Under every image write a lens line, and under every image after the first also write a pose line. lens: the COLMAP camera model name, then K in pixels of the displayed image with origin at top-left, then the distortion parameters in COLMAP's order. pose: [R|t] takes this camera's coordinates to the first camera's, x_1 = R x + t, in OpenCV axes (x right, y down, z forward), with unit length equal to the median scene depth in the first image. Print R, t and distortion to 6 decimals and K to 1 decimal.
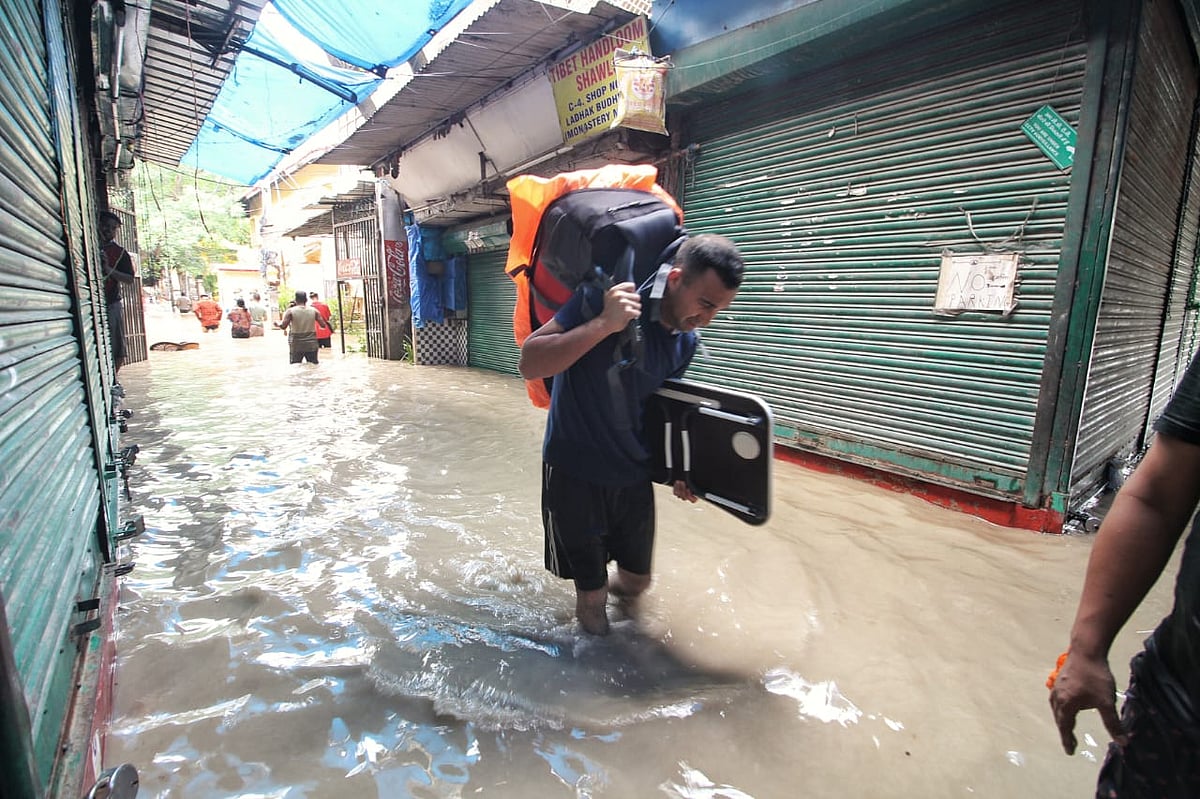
lens RADIAL K [[555.4, 0, 607.8], [0, 555.4, 400.5], [0, 0, 1]] dist [-0.001830, -0.008673]
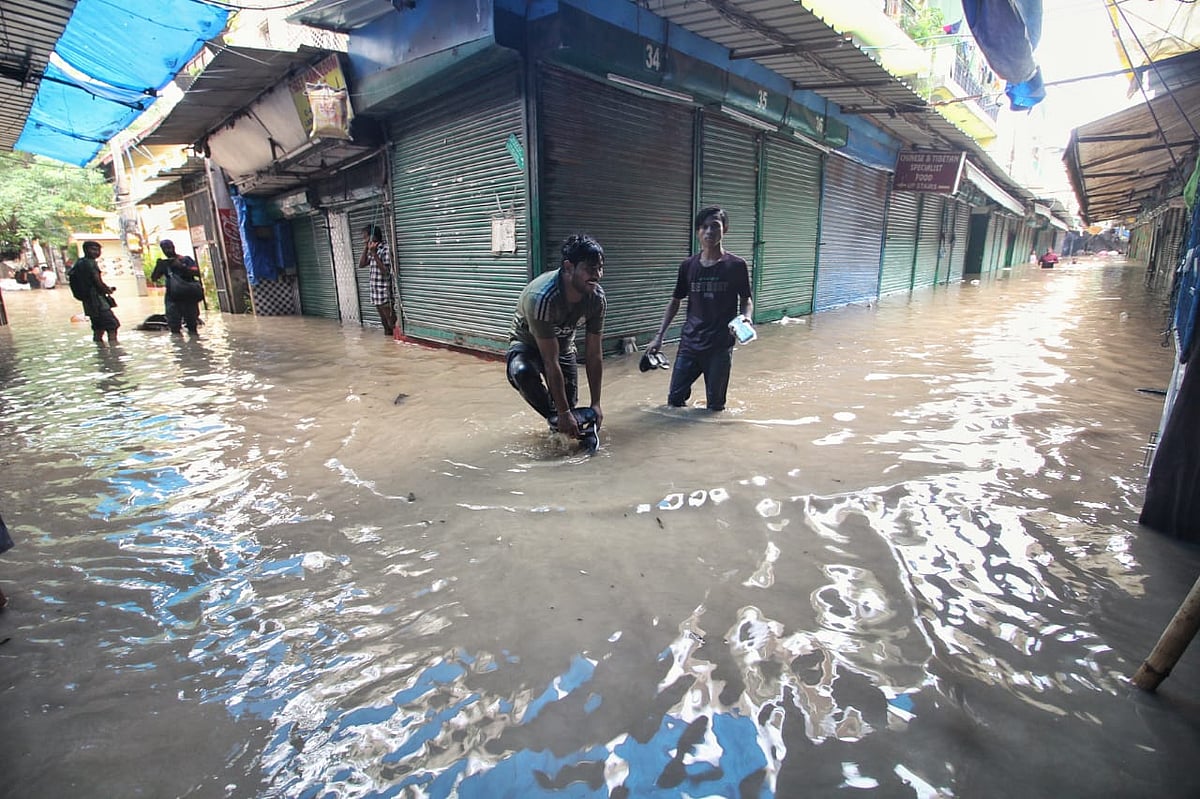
lens RADIAL K [[555.4, 0, 598.1], [0, 555.4, 400.1], [0, 0, 1]] dist [-0.001830, -0.008673]
pose [[0.992295, -0.065710, 0.105039, 0.240816], [0.057175, 0.994966, 0.082304, 0.056741], [-0.109918, -0.075664, 0.991056, -0.258881]]
